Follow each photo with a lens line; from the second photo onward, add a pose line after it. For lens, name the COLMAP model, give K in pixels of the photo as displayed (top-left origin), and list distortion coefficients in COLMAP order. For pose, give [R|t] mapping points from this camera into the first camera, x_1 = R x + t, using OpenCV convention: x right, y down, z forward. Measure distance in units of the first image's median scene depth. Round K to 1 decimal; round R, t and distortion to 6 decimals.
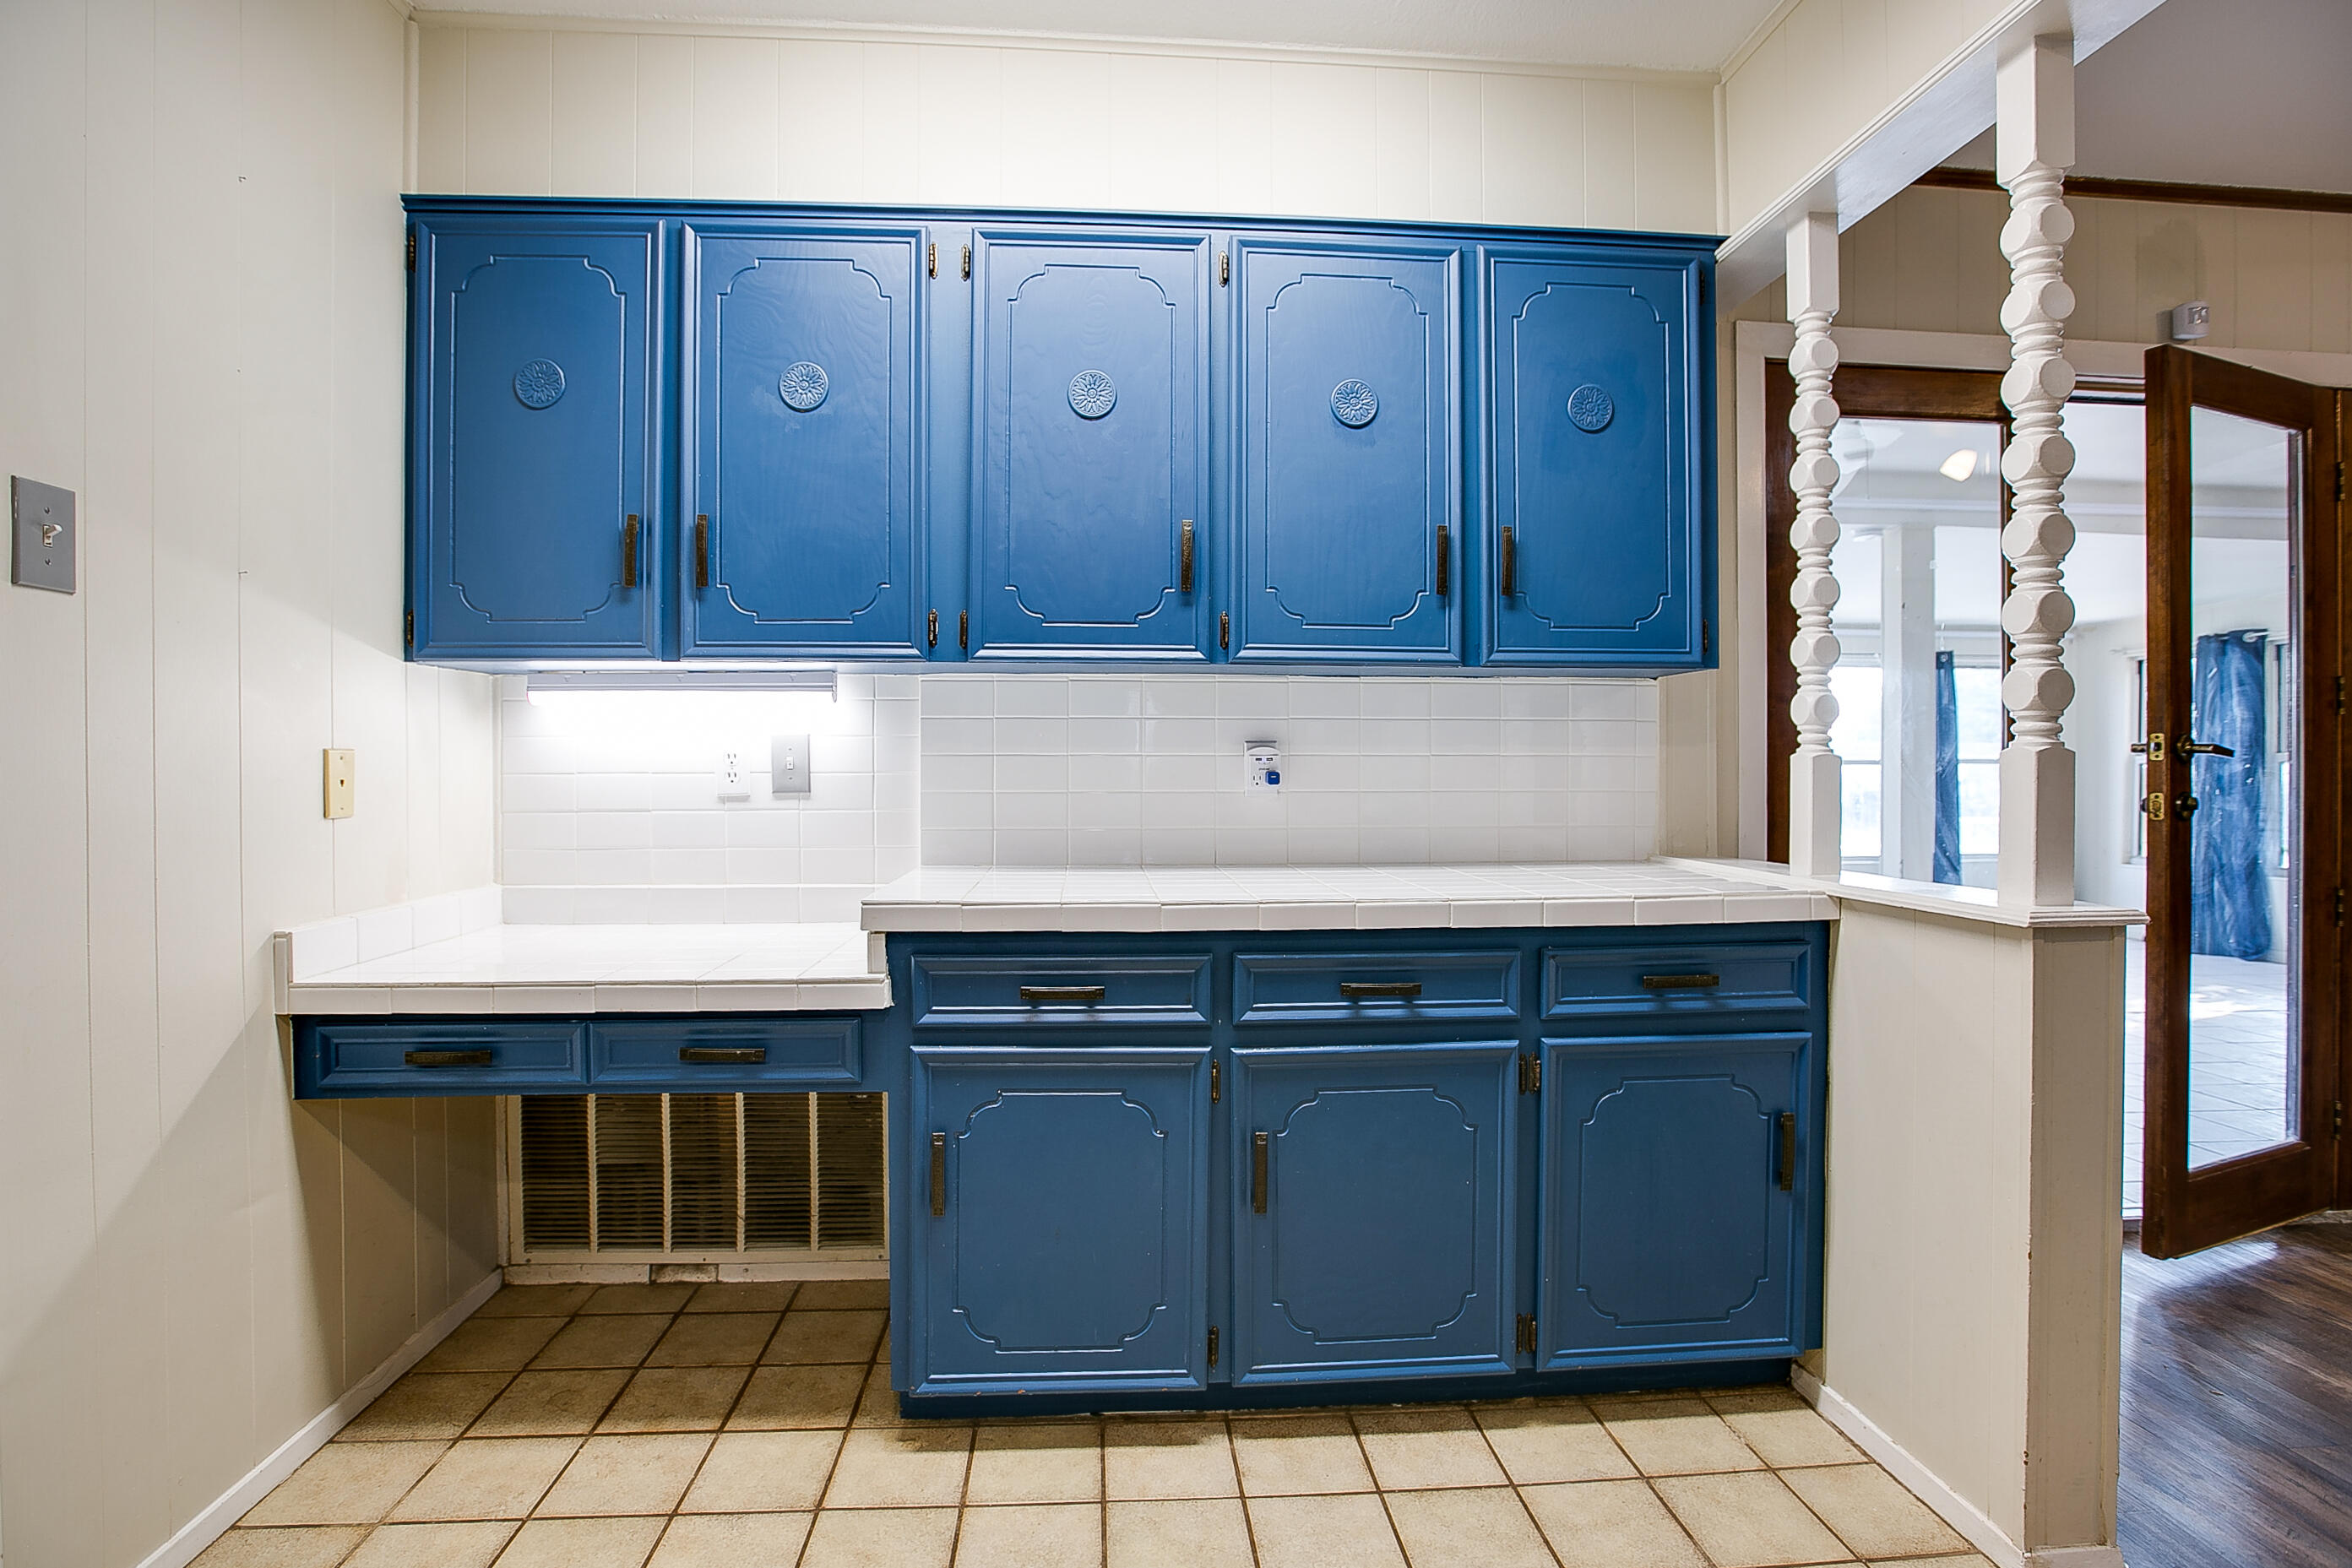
lens RADIAL K [[1122.5, 0, 1169.8], [0, 1122.5, 774.5], [0, 0, 1]] dist [-0.077688, -0.000080]
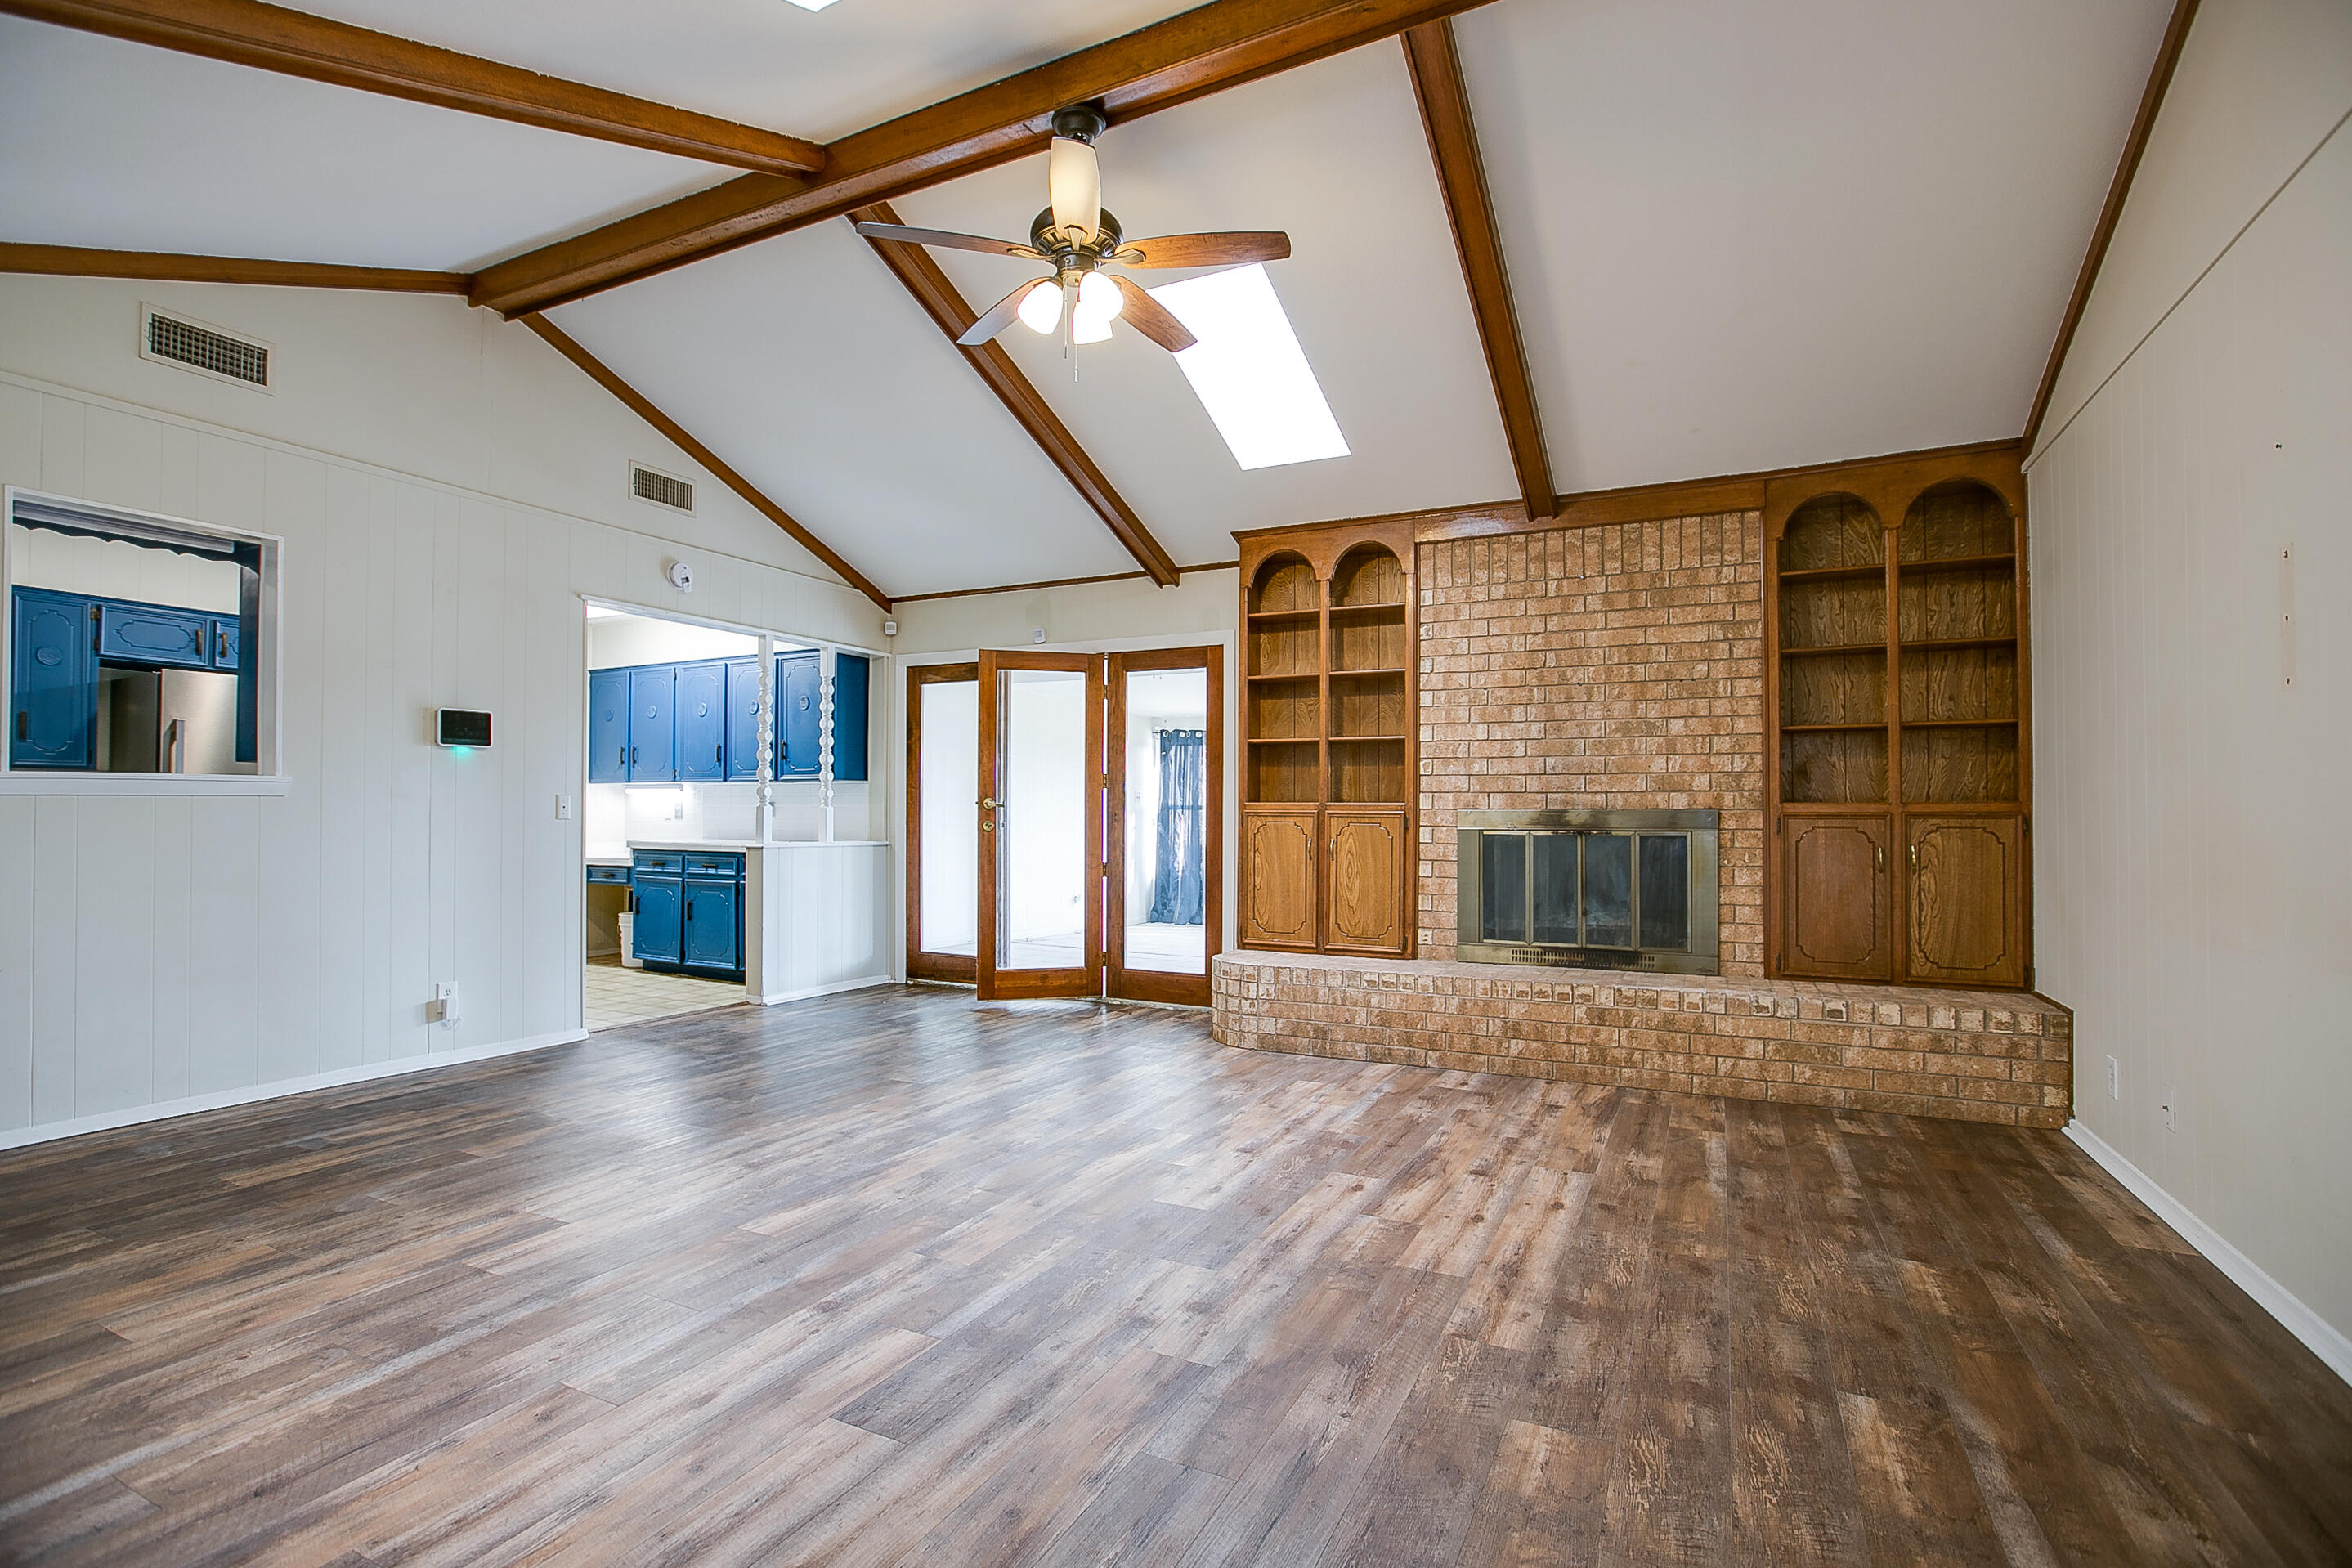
lens RADIAL K [[1096.5, 0, 1174.9], [0, 1096.5, 791.9], [0, 0, 1]] dist [-0.064865, 0.033055]
pose [[0.858650, -0.006728, -0.512518, 3.138767], [-0.005034, 0.999755, -0.021557, 0.001754], [0.512538, 0.021090, 0.858406, -1.293189]]
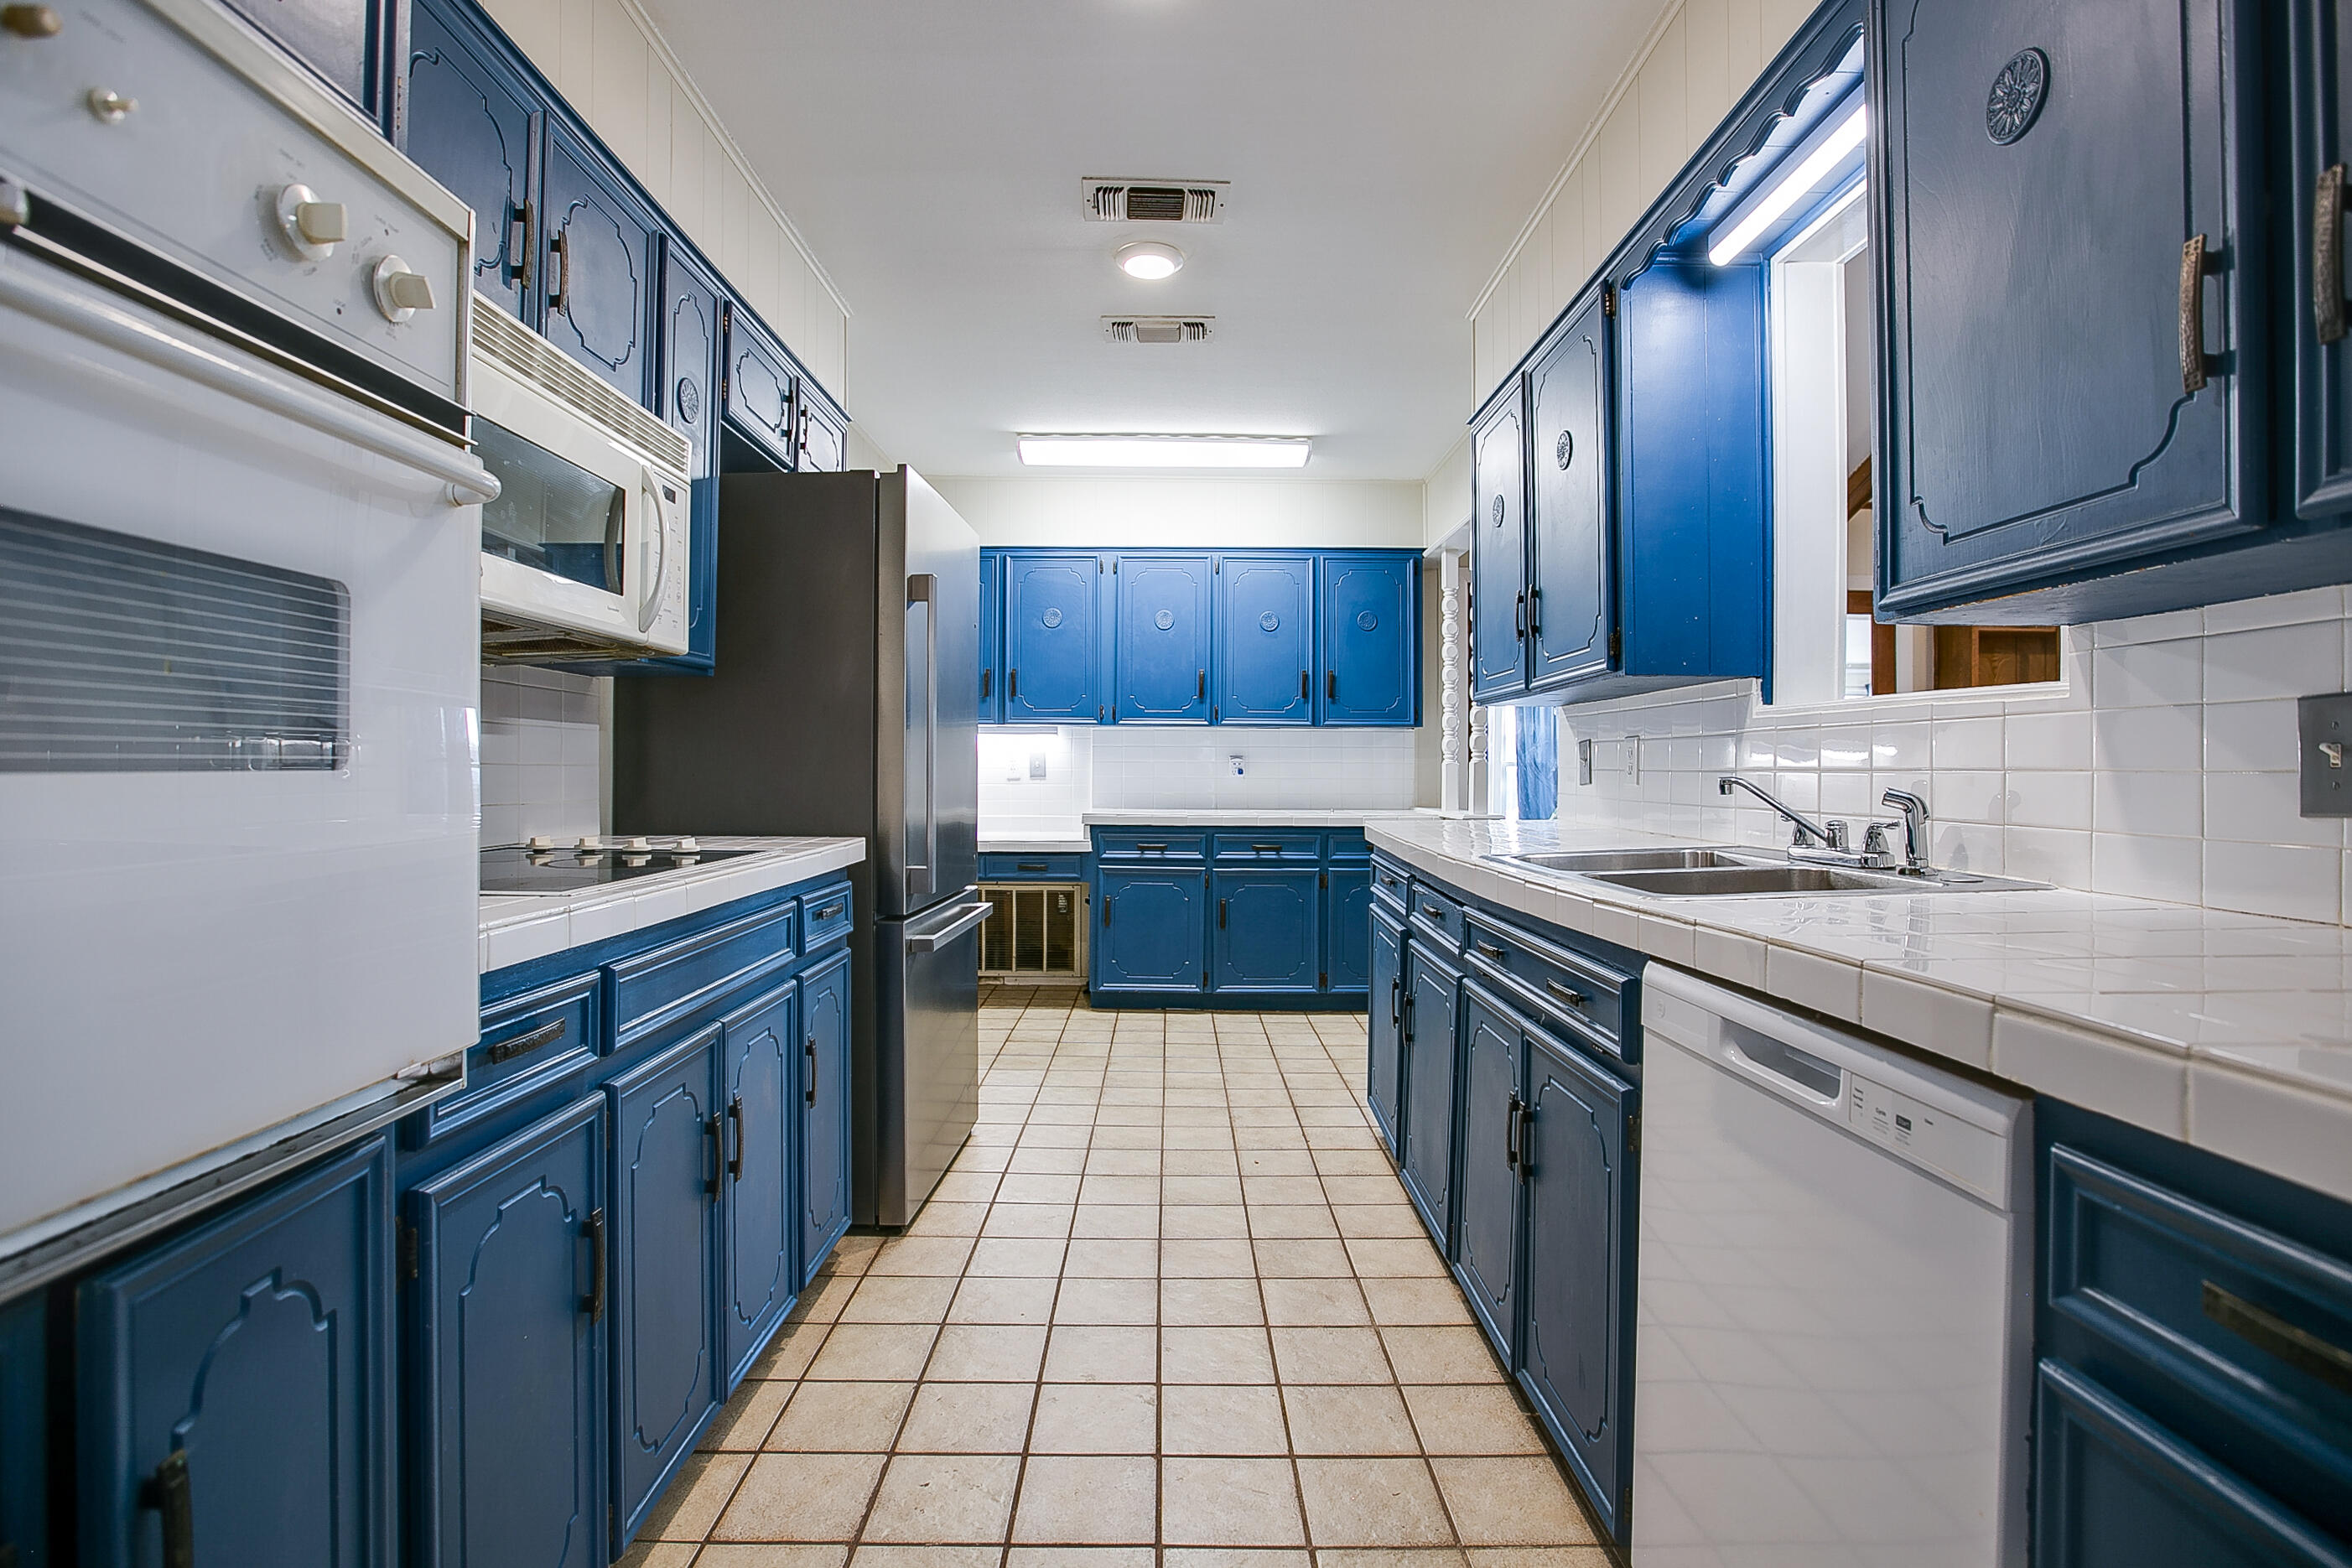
lens RADIAL K [[1129.7, 0, 1176.9], [0, 1129.7, 763.1], [0, 0, 1]] dist [-0.058711, 0.042693]
pose [[0.997898, 0.004684, -0.064629, 0.126761], [-0.005365, 0.999932, -0.010363, 0.011649], [0.064576, 0.010688, 0.997856, -1.567802]]
